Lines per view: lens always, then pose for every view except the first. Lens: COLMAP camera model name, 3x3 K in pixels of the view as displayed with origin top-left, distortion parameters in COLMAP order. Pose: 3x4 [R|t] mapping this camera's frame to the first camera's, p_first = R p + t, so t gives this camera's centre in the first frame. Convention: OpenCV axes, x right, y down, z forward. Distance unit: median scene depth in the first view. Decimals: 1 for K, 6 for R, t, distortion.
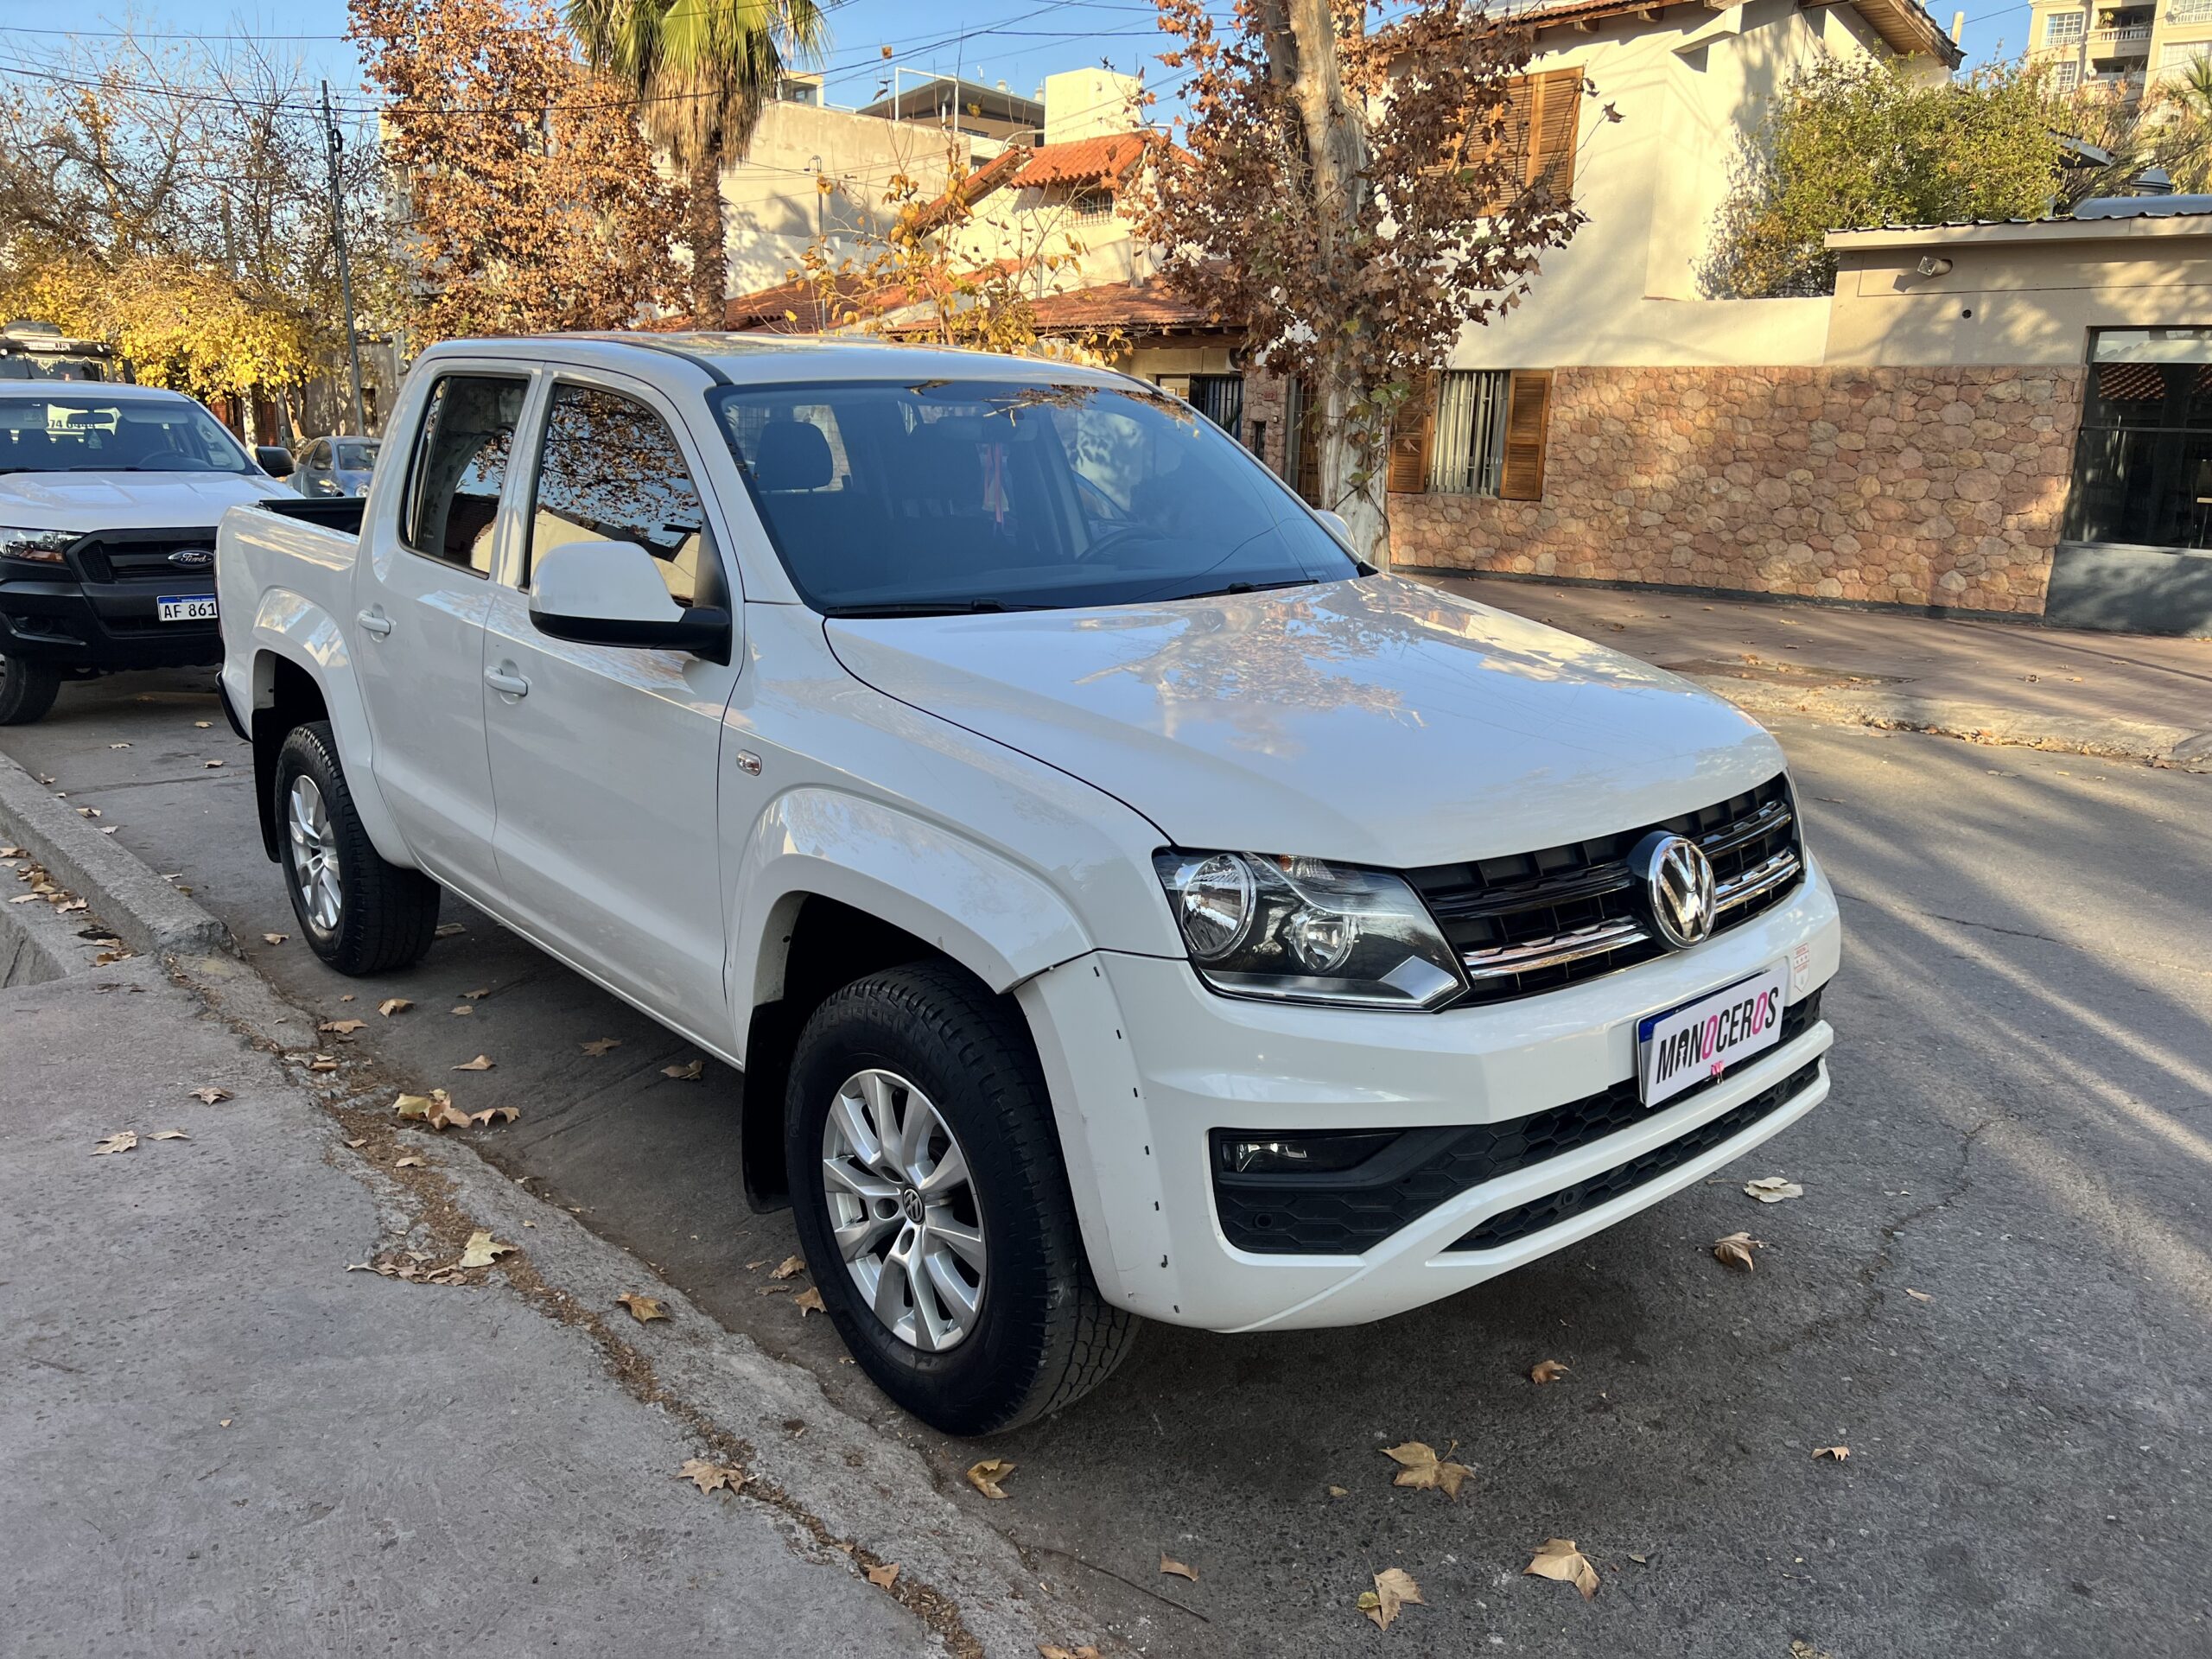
lens RADIAL K [[1669.7, 0, 1104.2], [0, 1669.7, 797.6], [0, 0, 1]] dist [0.057776, -0.064450]
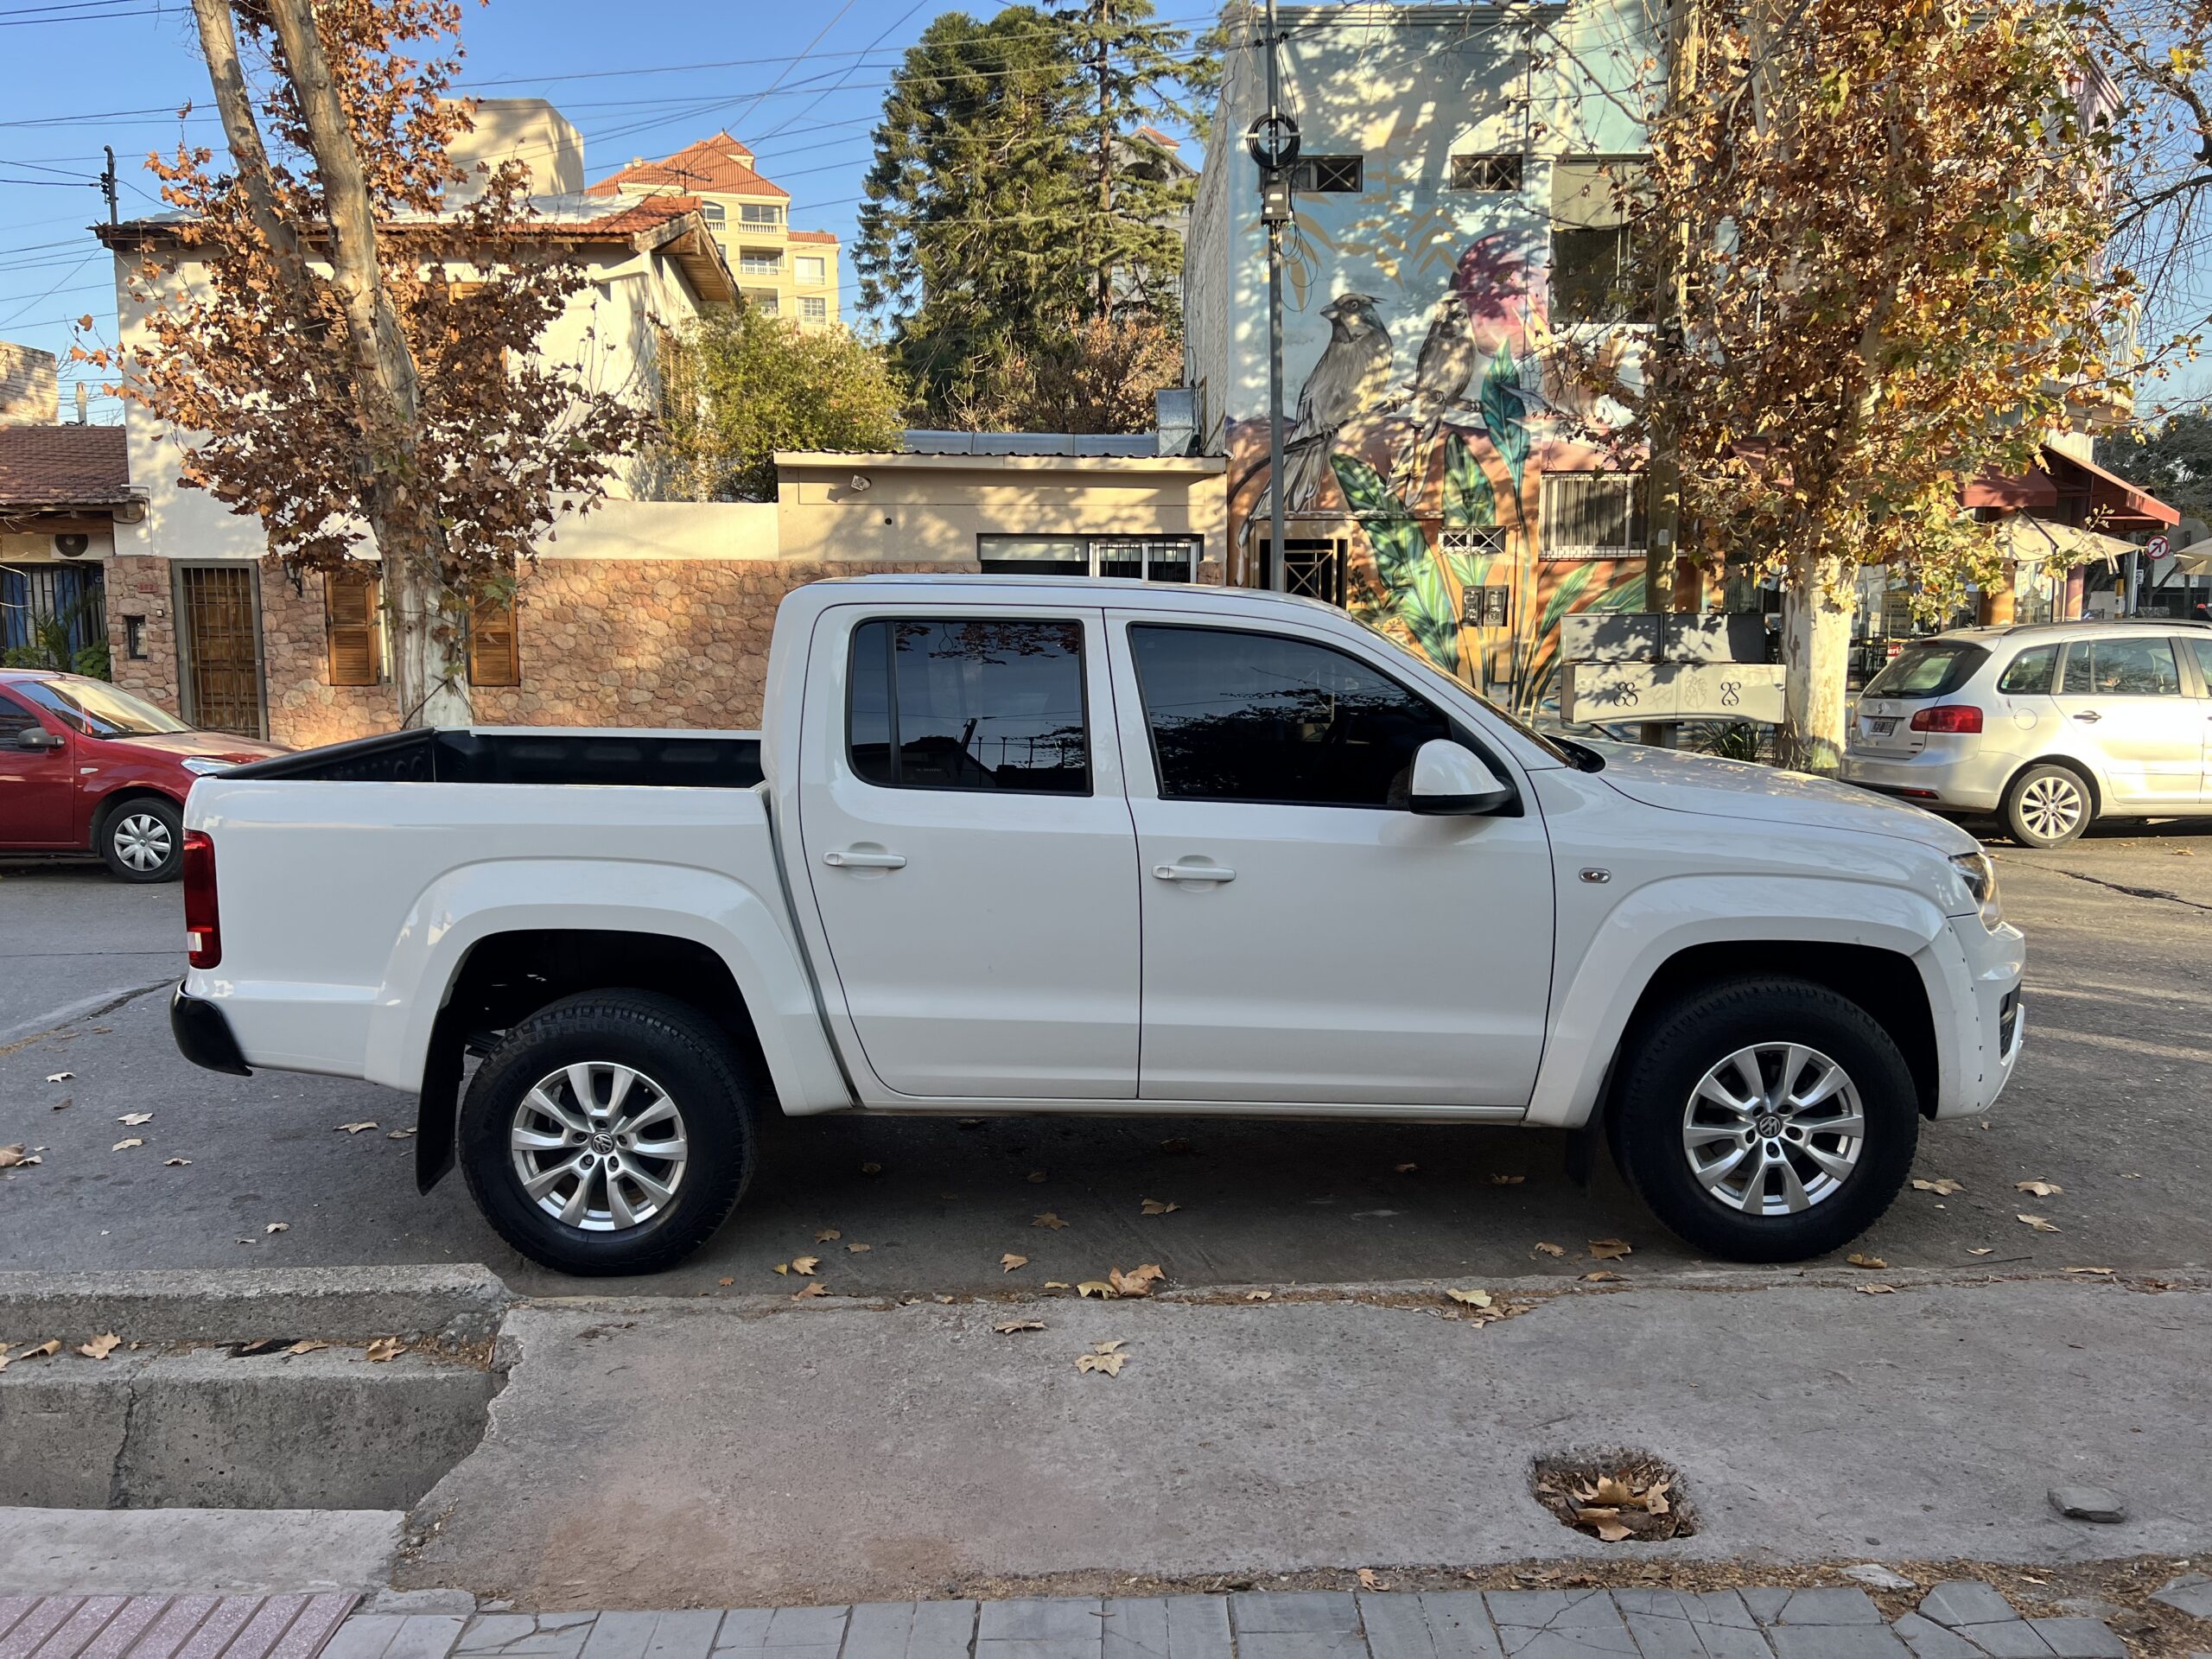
lens RADIAL K [[1645.6, 0, 1123.9], [0, 1645.6, 826.5], [0, 0, 1]] dist [0.089245, -0.134484]
pose [[0.669622, -0.123392, 0.732380, -0.275180], [0.183044, 0.983103, -0.001725, -0.024460], [-0.719792, 0.135213, 0.680894, 0.055017]]
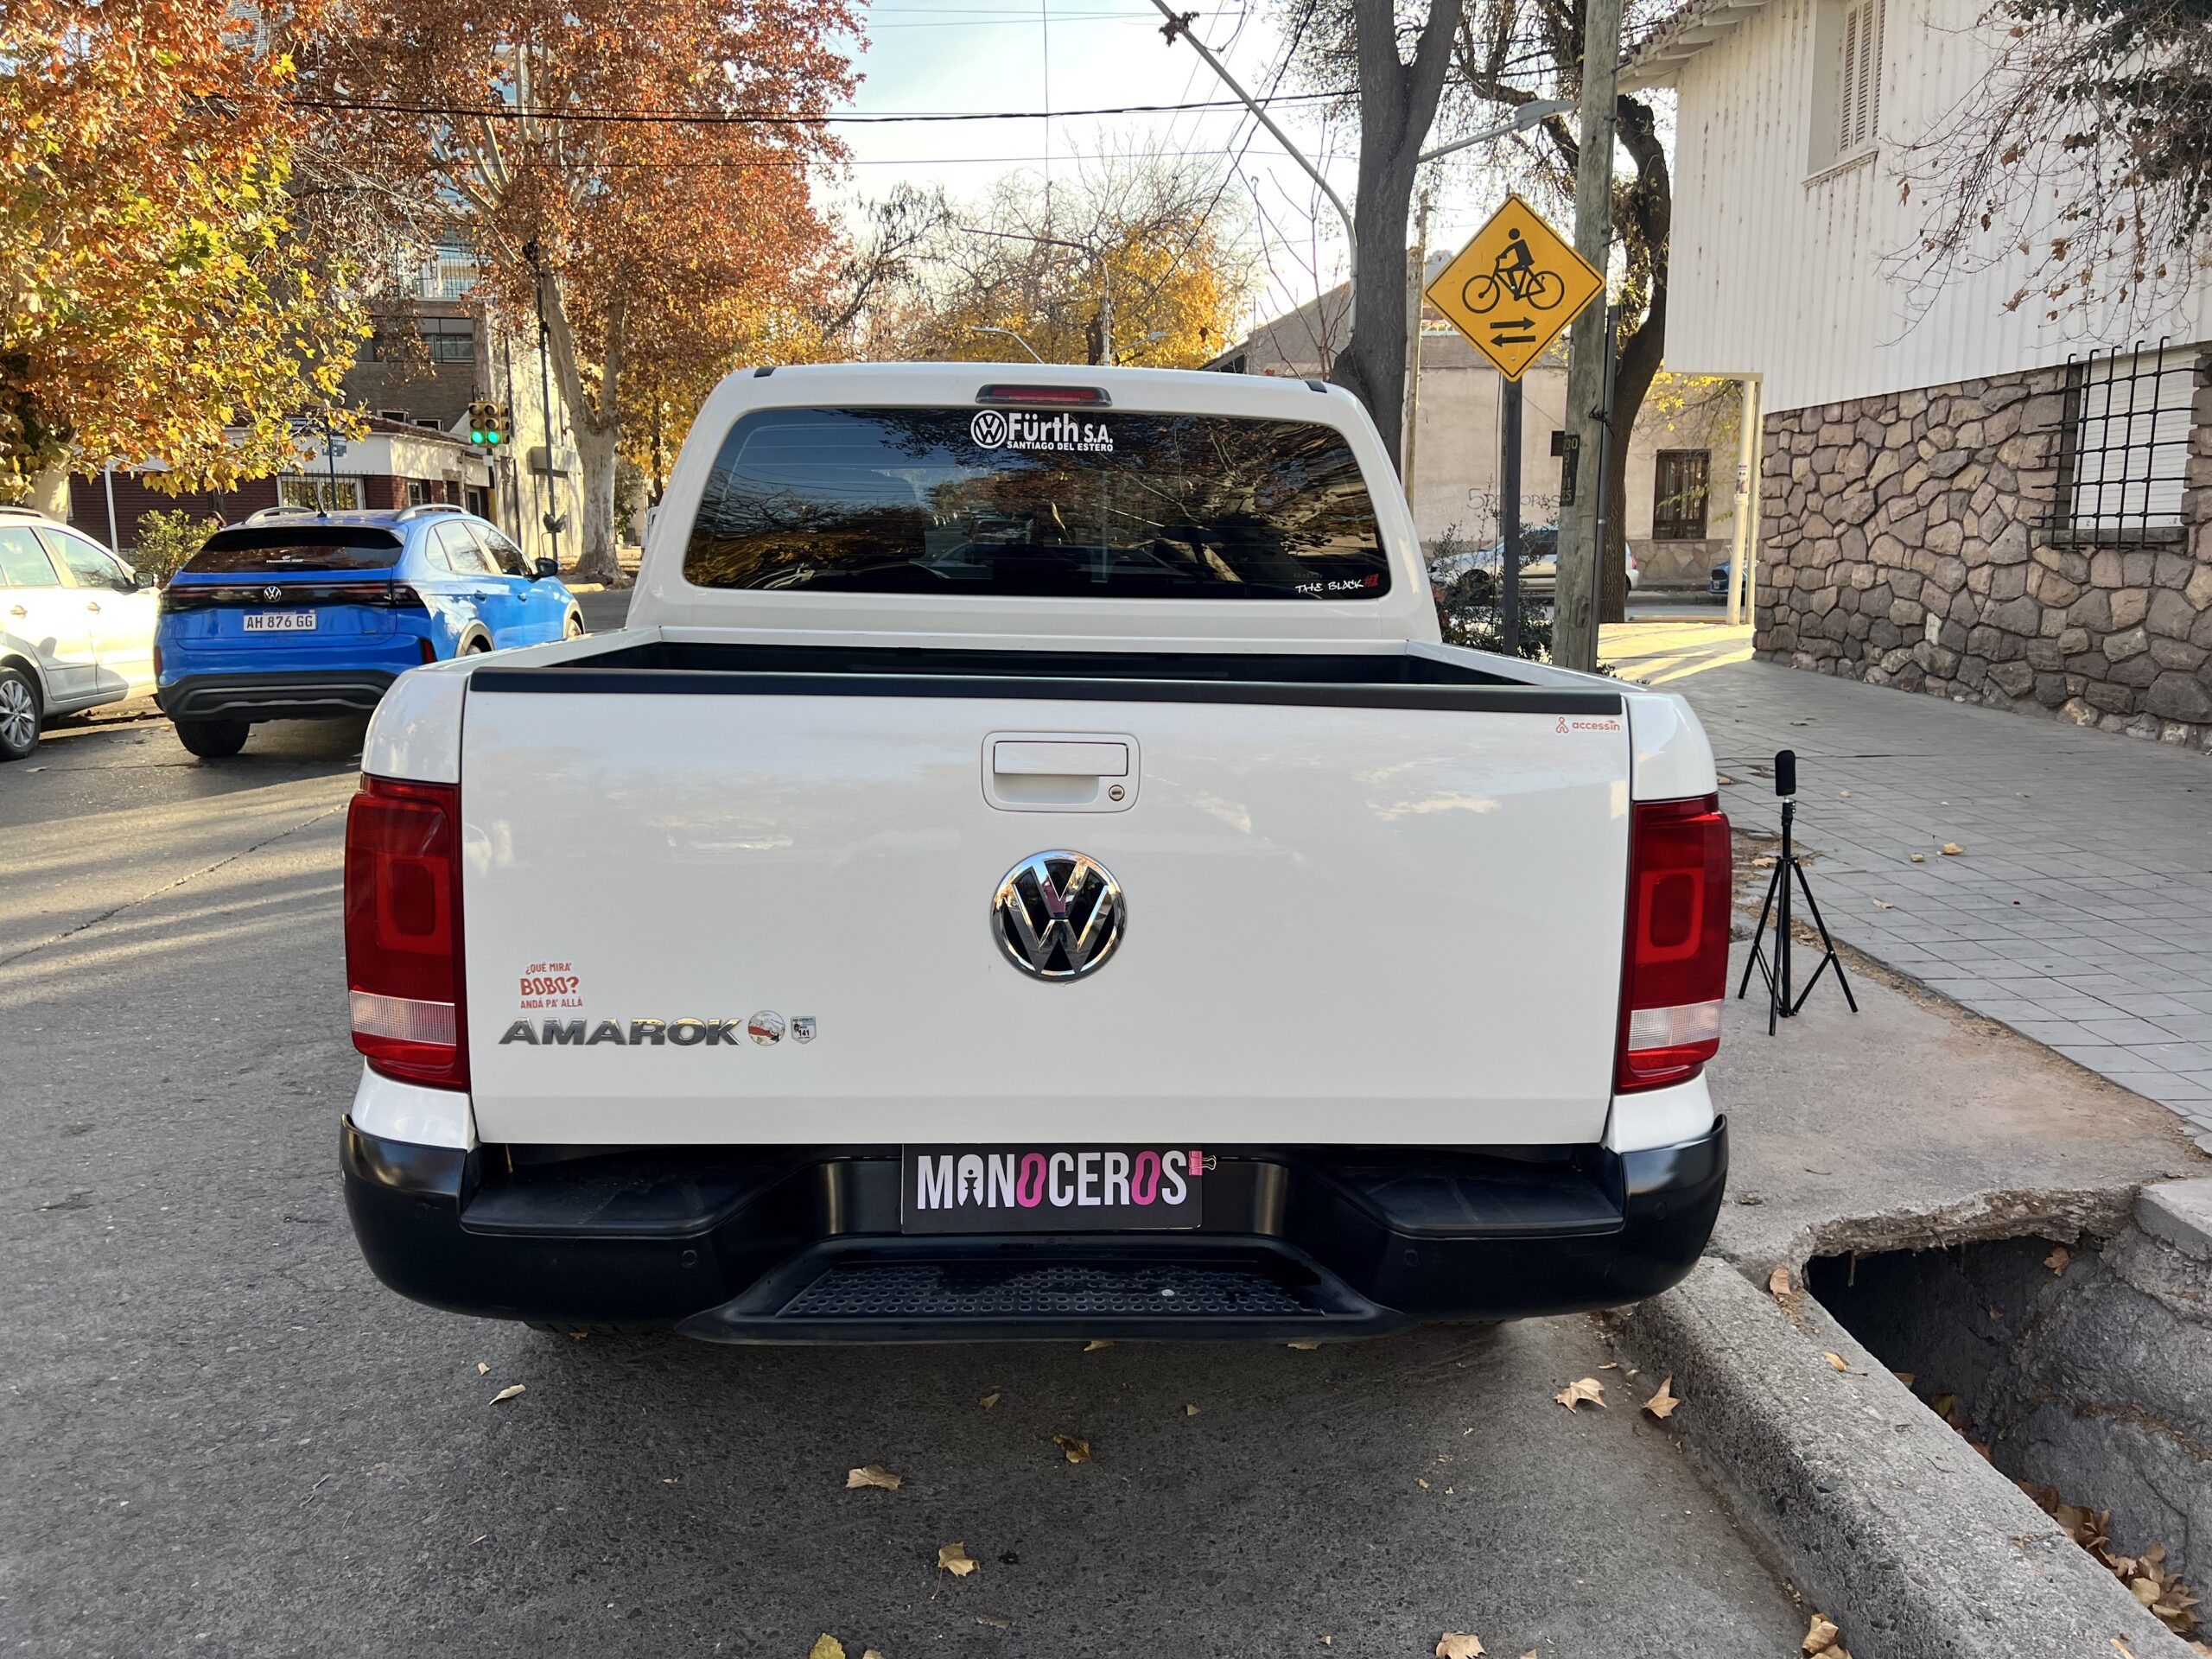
lens RADIAL K [[1657.5, 0, 1116.1], [0, 1657.5, 827.2], [0, 0, 1]] dist [0.071986, -0.085039]
pose [[-0.789349, -0.130762, 0.599858, -0.222452], [0.116837, 0.927205, 0.355864, -0.099752], [-0.602725, 0.350987, -0.716611, 0.462996]]
